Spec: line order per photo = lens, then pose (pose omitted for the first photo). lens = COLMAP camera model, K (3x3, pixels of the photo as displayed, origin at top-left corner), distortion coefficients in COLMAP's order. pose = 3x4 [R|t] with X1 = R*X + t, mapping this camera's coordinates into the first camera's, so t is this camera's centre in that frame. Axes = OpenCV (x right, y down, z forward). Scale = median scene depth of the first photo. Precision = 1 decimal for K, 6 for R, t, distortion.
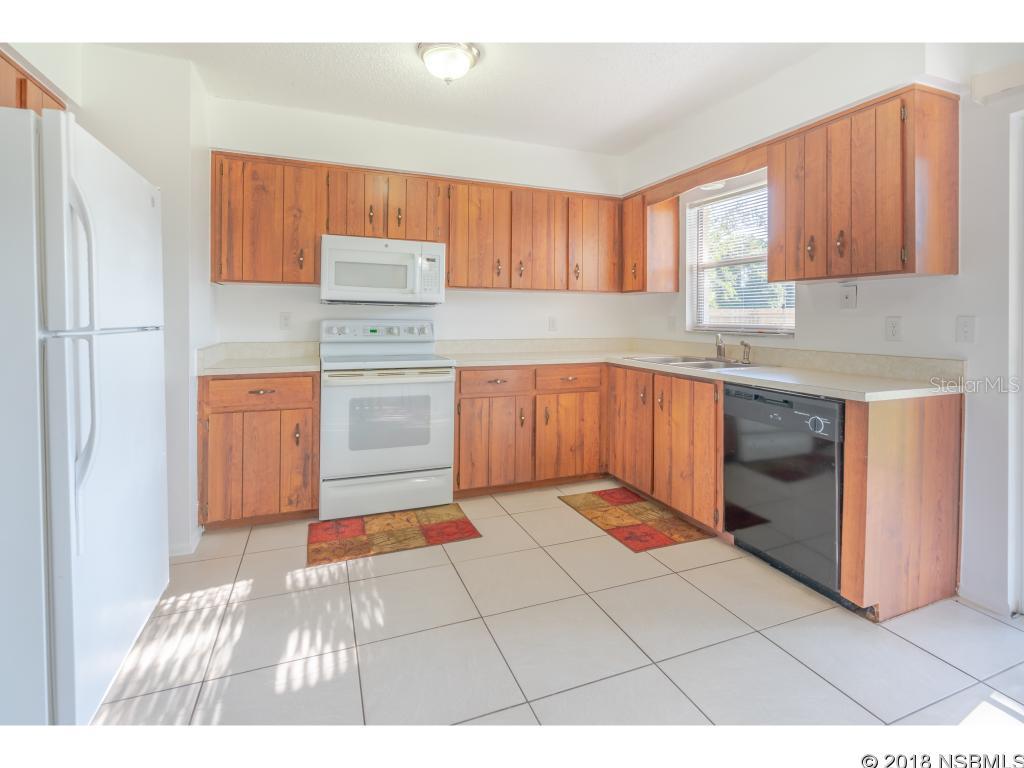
lens RADIAL K [[498.1, 0, 514.0], [0, 498.1, 330.2], [0, 0, 1]] dist [-0.003185, -0.000203]
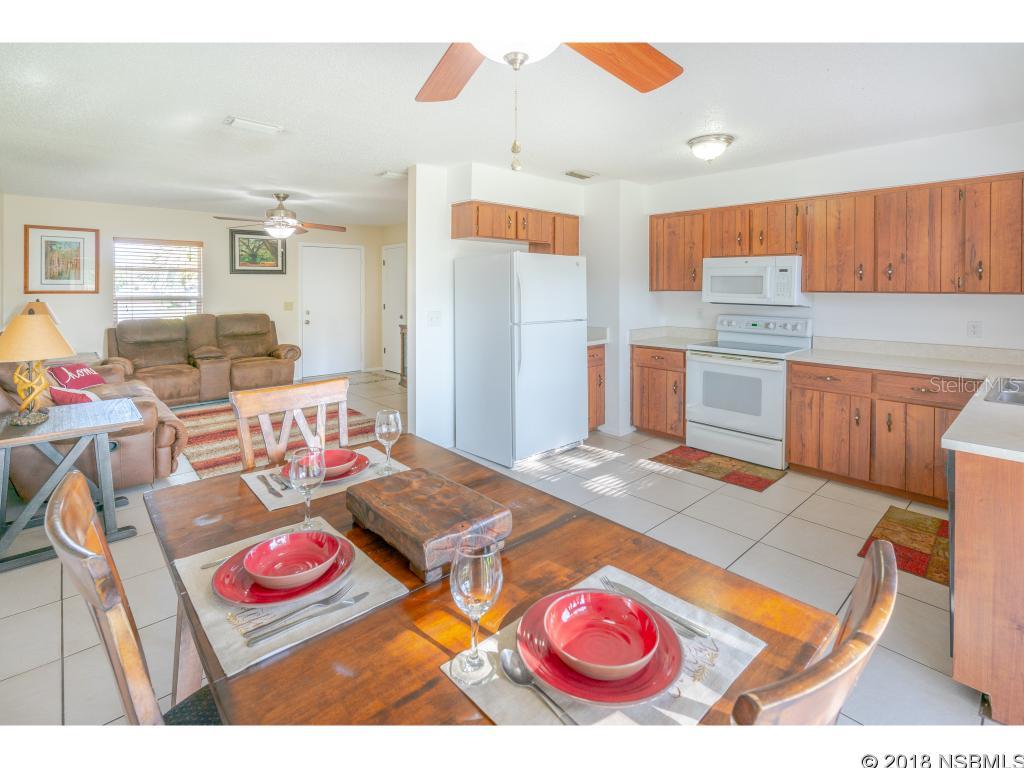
lens RADIAL K [[498.1, 0, 514.0], [0, 498.1, 330.2], [0, 0, 1]] dist [-0.003185, -0.000203]
pose [[0.360104, 0.078193, -0.929629, 0.747146], [-0.024908, 0.996932, 0.074205, -0.070038], [0.932579, -0.003566, 0.360947, -0.054151]]
